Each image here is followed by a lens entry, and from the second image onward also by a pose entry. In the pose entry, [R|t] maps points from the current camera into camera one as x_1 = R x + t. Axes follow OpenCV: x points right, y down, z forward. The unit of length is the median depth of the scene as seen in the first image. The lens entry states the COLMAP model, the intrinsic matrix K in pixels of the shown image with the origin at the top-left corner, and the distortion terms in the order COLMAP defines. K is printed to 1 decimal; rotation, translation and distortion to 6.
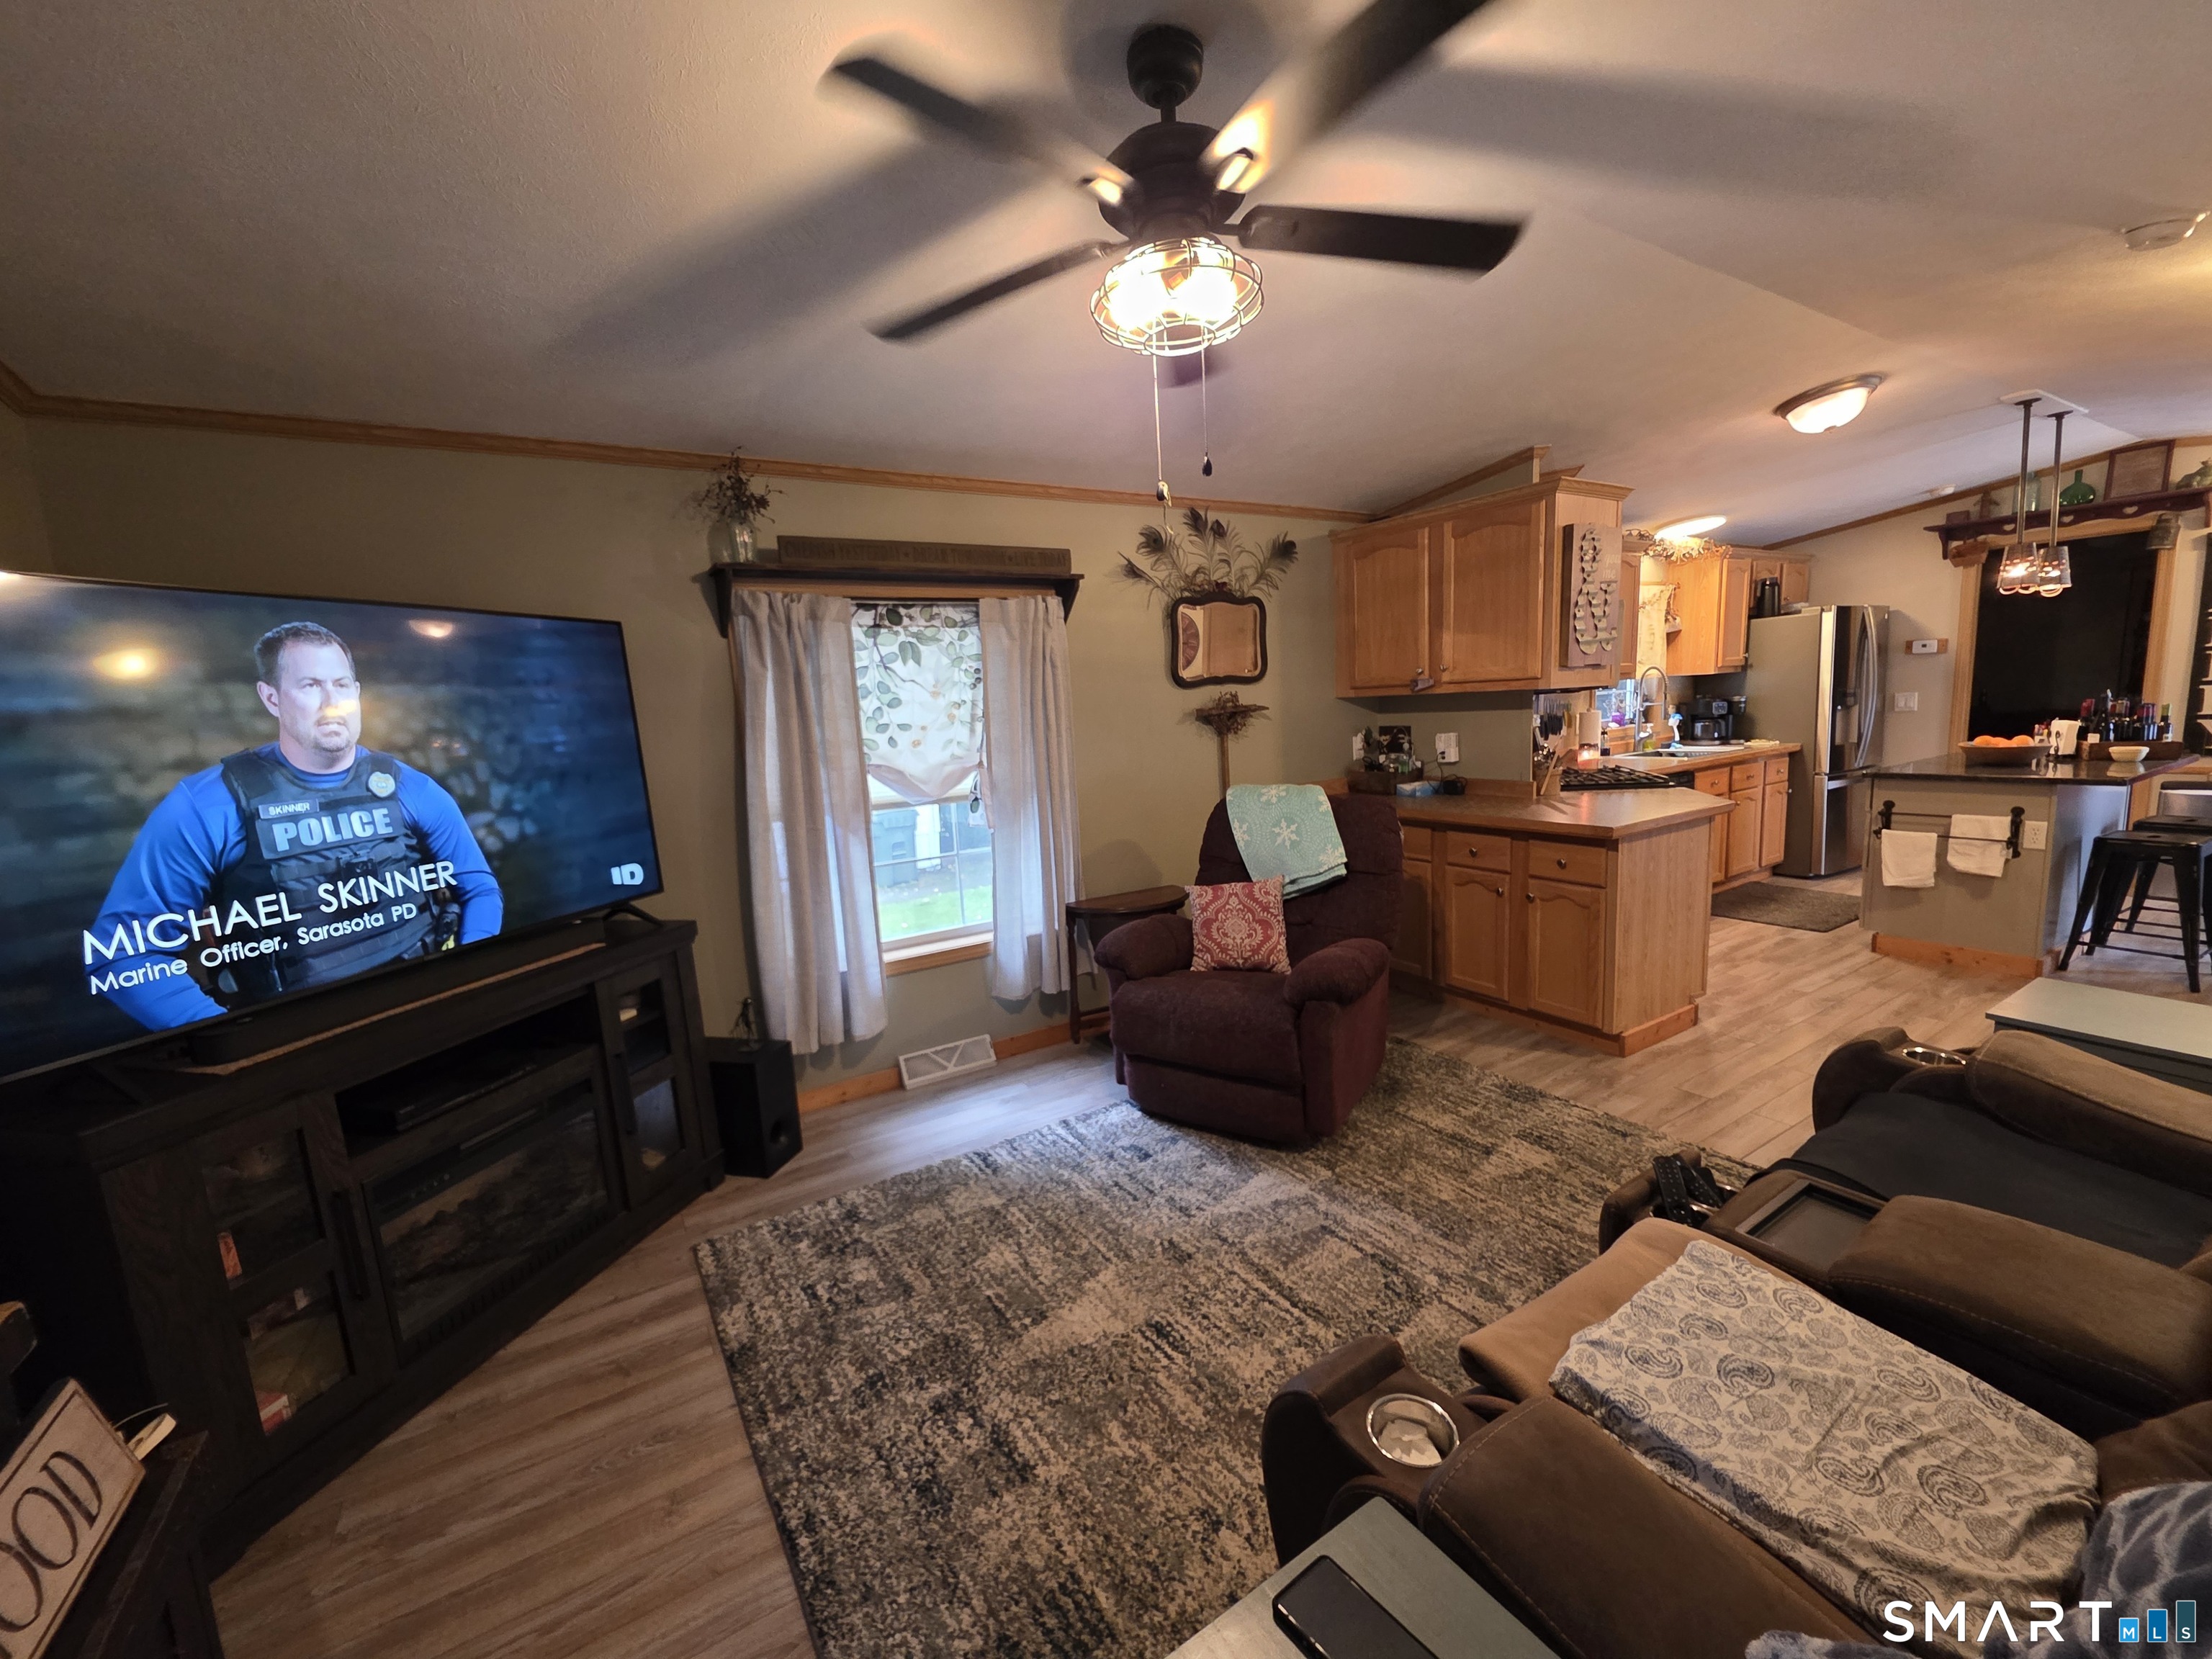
lens RADIAL K [[883.1, 0, 1101.2], [0, 883.1, 835.7], [0, 0, 1]] dist [0.001937, -0.000391]
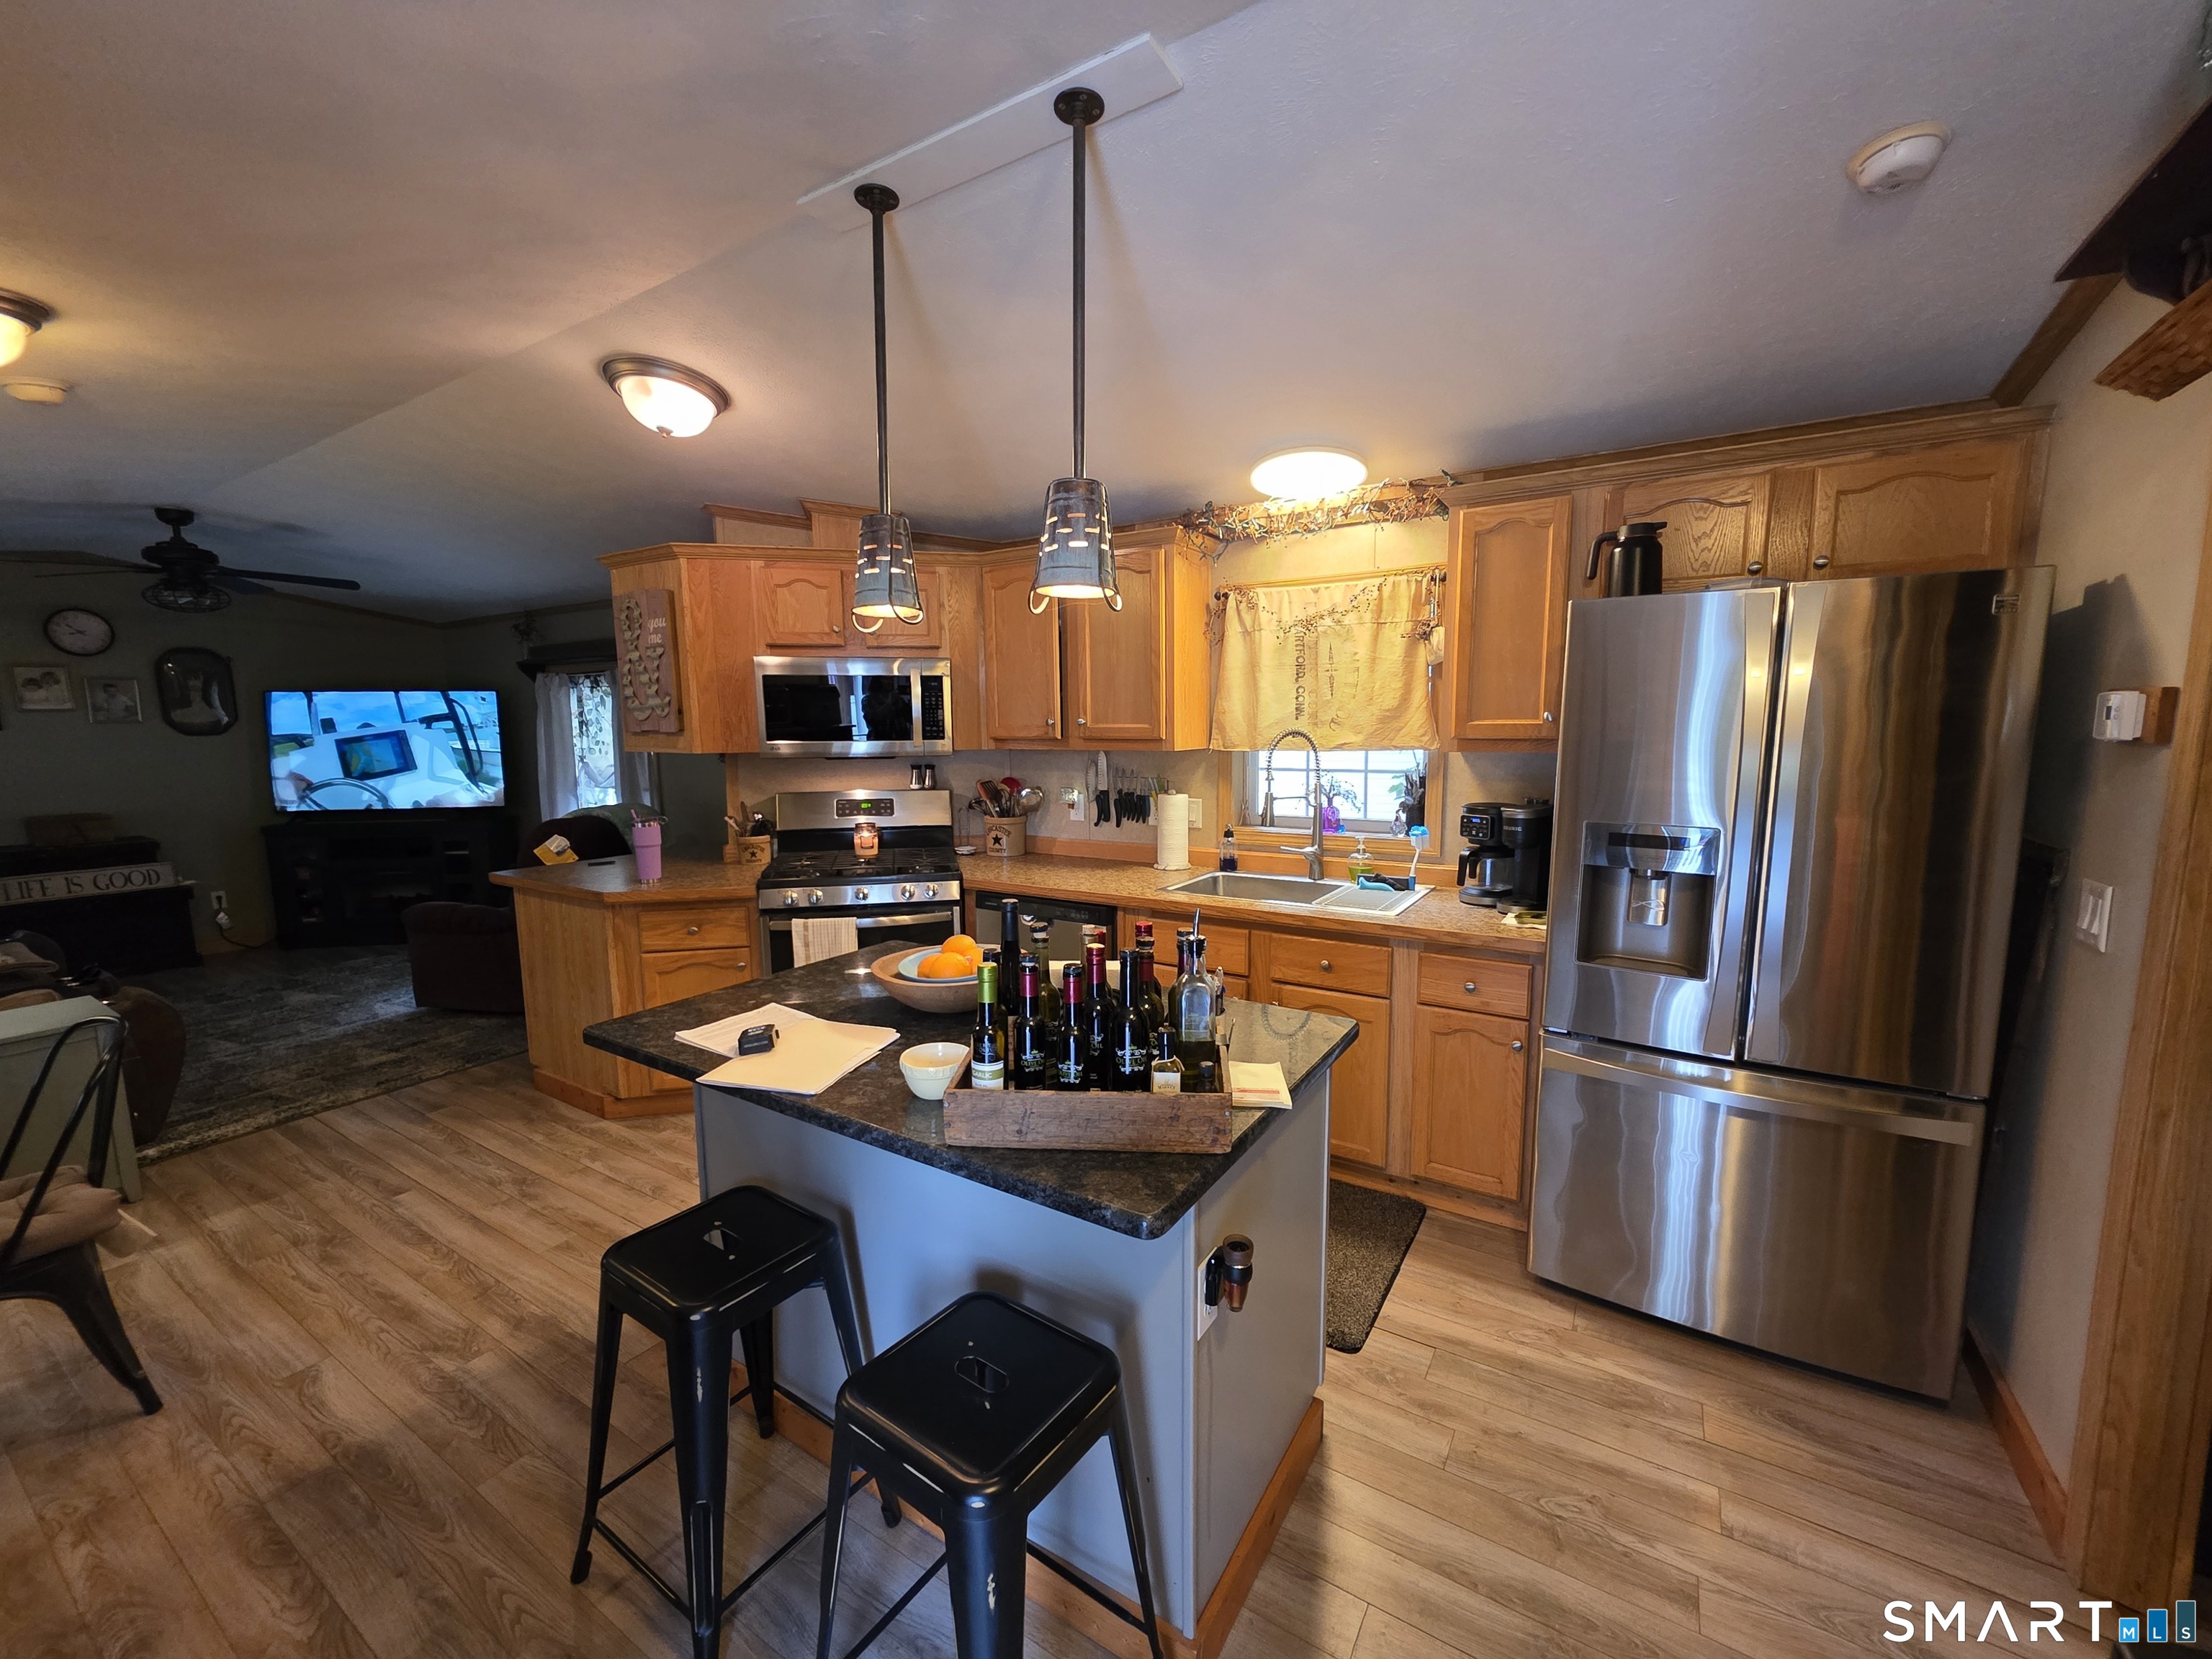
lens RADIAL K [[883.1, 0, 1088.3], [0, 883.1, 835.8], [0, 0, 1]] dist [0.001937, -0.000391]
pose [[0.438372, 0.166989, -0.883145, 1.705460], [-0.149780, 0.982422, 0.111413, -0.268492], [0.886226, 0.083437, 0.455678, 1.016882]]
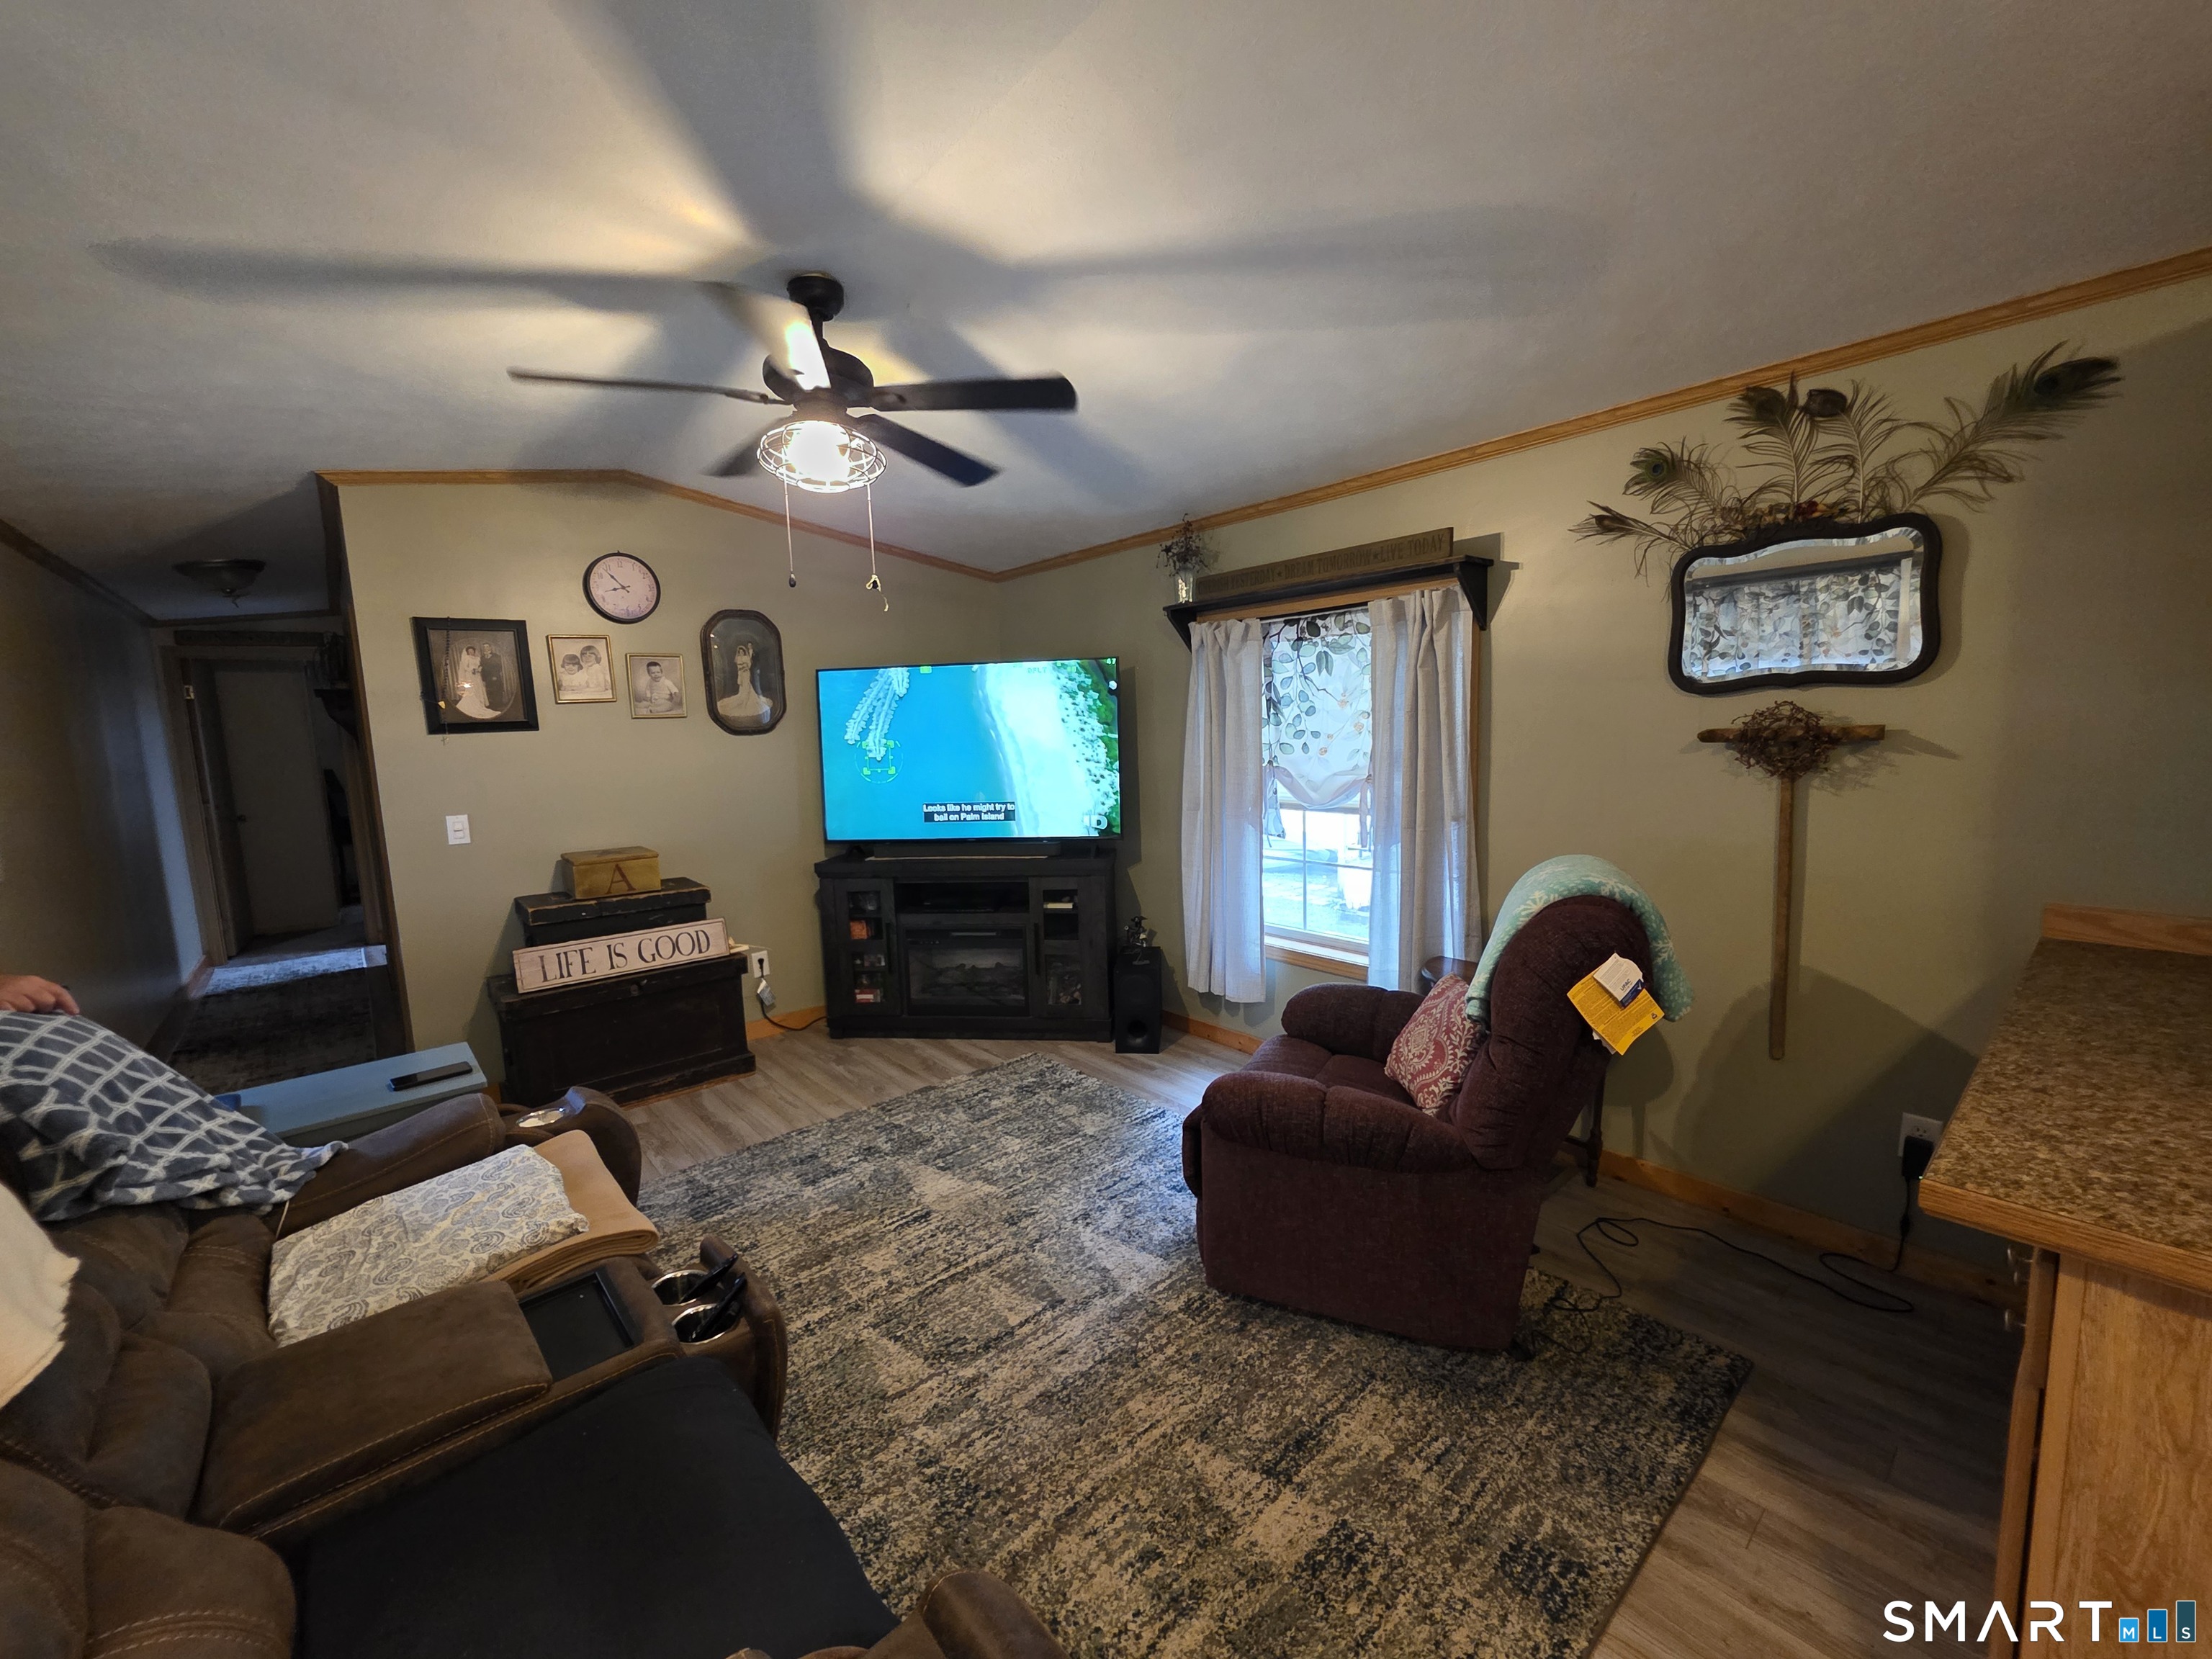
lens RADIAL K [[883.1, 0, 1102.3], [0, 883.1, 834.5], [0, 0, 1]] dist [0.001937, -0.000391]
pose [[0.157739, 0.172214, -0.972348, 0.722010], [-0.124723, 0.980264, 0.153383, -0.127689], [0.979573, 0.097080, 0.176105, 0.552119]]
